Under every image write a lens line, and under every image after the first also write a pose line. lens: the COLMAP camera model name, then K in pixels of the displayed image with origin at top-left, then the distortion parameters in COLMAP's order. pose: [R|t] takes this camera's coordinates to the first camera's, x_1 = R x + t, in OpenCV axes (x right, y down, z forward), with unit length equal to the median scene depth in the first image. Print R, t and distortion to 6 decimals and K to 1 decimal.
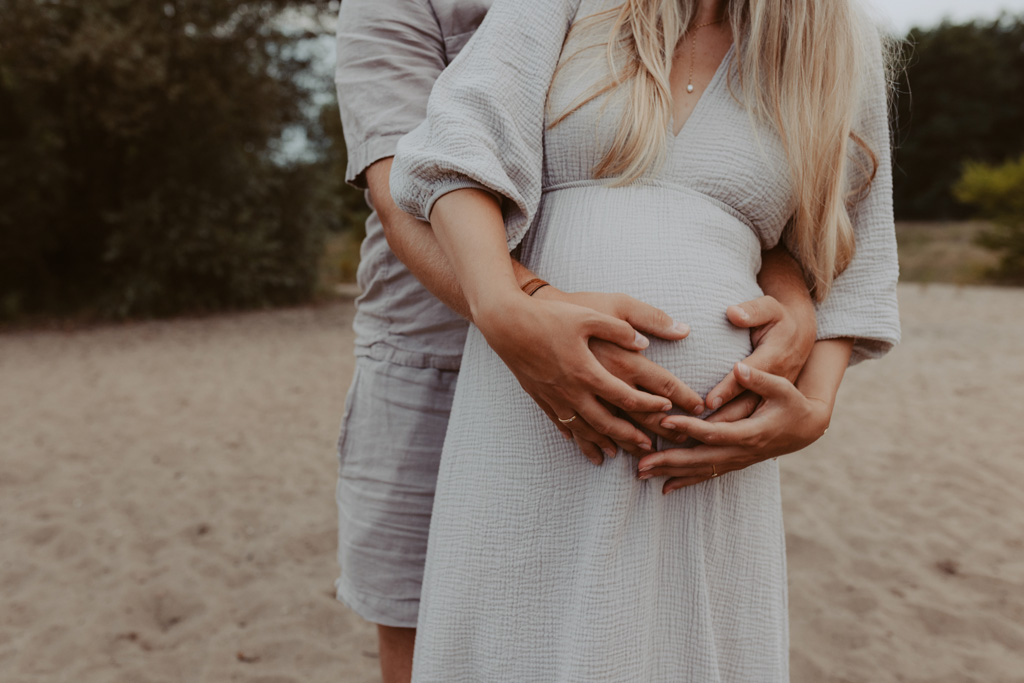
lens RADIAL K [[979.0, 0, 512.0], [0, 979.0, 341.5], [0, 0, 1]] dist [0.004229, 0.004033]
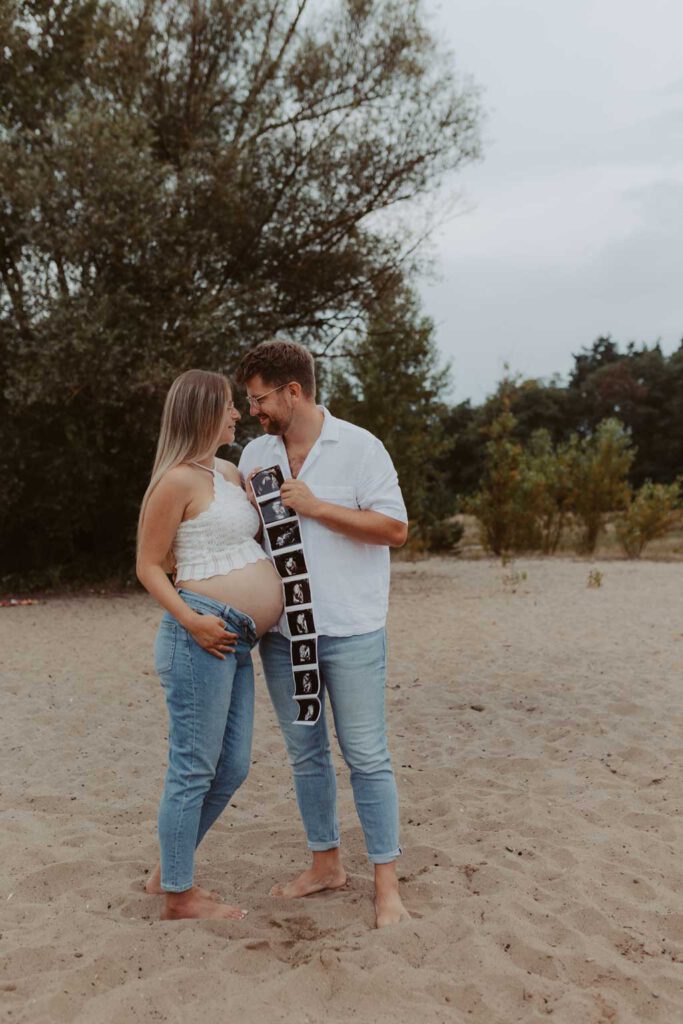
lens RADIAL K [[1026.8, 0, 341.5], [0, 1026.8, 512.0], [0, 0, 1]] dist [0.007409, 0.002200]
pose [[0.993600, 0.006319, -0.112776, -0.016858], [-0.018955, 0.993603, -0.111330, 0.055925], [0.111351, 0.112756, 0.987364, -0.676238]]
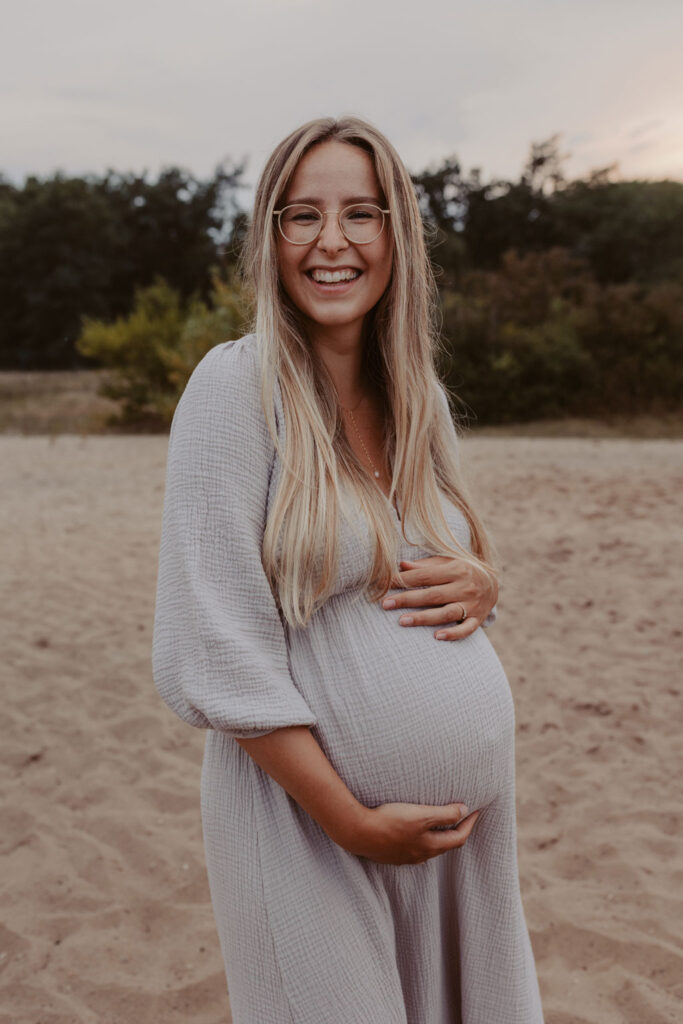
lens RADIAL K [[1042.3, 0, 341.1], [0, 1042.3, 470.7], [0, 0, 1]] dist [0.006625, 0.003217]
pose [[0.793654, -0.080163, 0.603065, -0.104141], [0.093218, 0.995599, 0.009663, -0.007519], [-0.601186, 0.048548, 0.797633, -0.418451]]
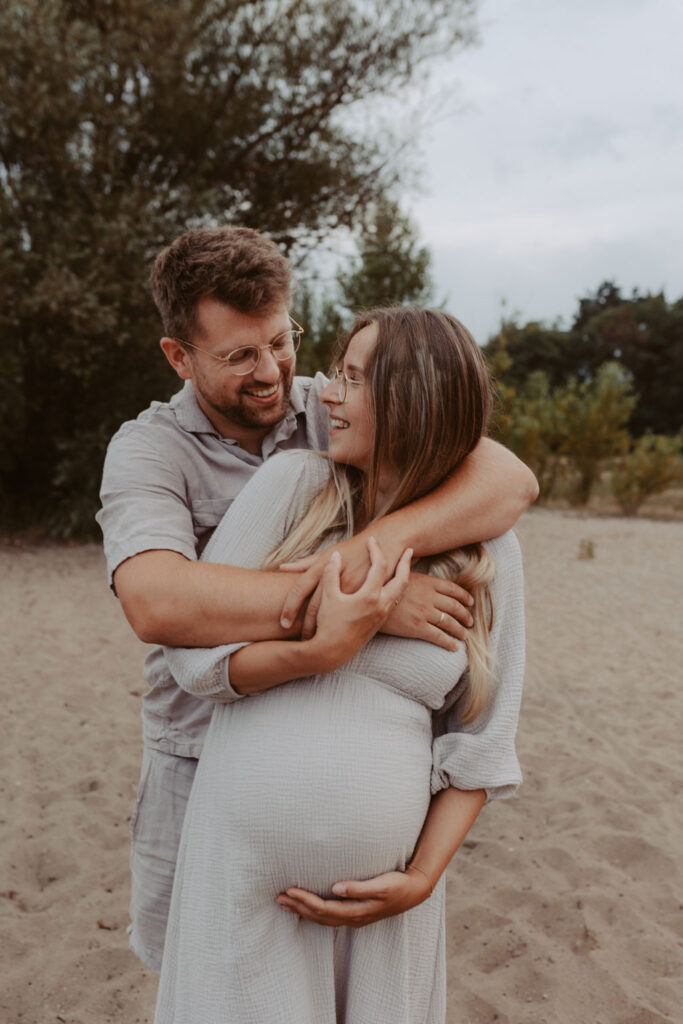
lens RADIAL K [[975.6, 0, 341.5], [0, 975.6, 512.0], [0, 0, 1]] dist [0.005388, -0.007978]
pose [[0.991915, 0.049490, -0.116860, 0.059144], [-0.054716, 0.997621, -0.041943, -0.067061], [0.114507, 0.047998, 0.992262, -0.054030]]
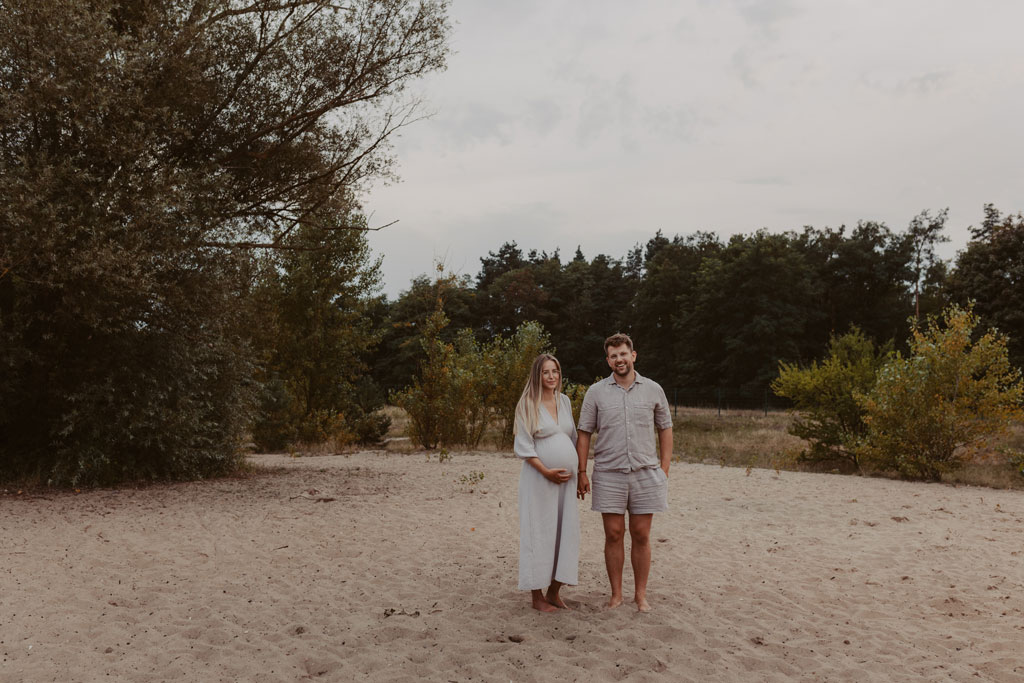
lens RADIAL K [[973.4, 0, 513.0], [0, 973.4, 339.2], [0, 0, 1]] dist [0.003414, -0.005145]
pose [[0.987519, 0.037948, 0.152860, -0.192645], [-0.010230, 0.983945, -0.178179, 0.009606], [-0.157168, 0.174391, 0.972052, -0.504045]]
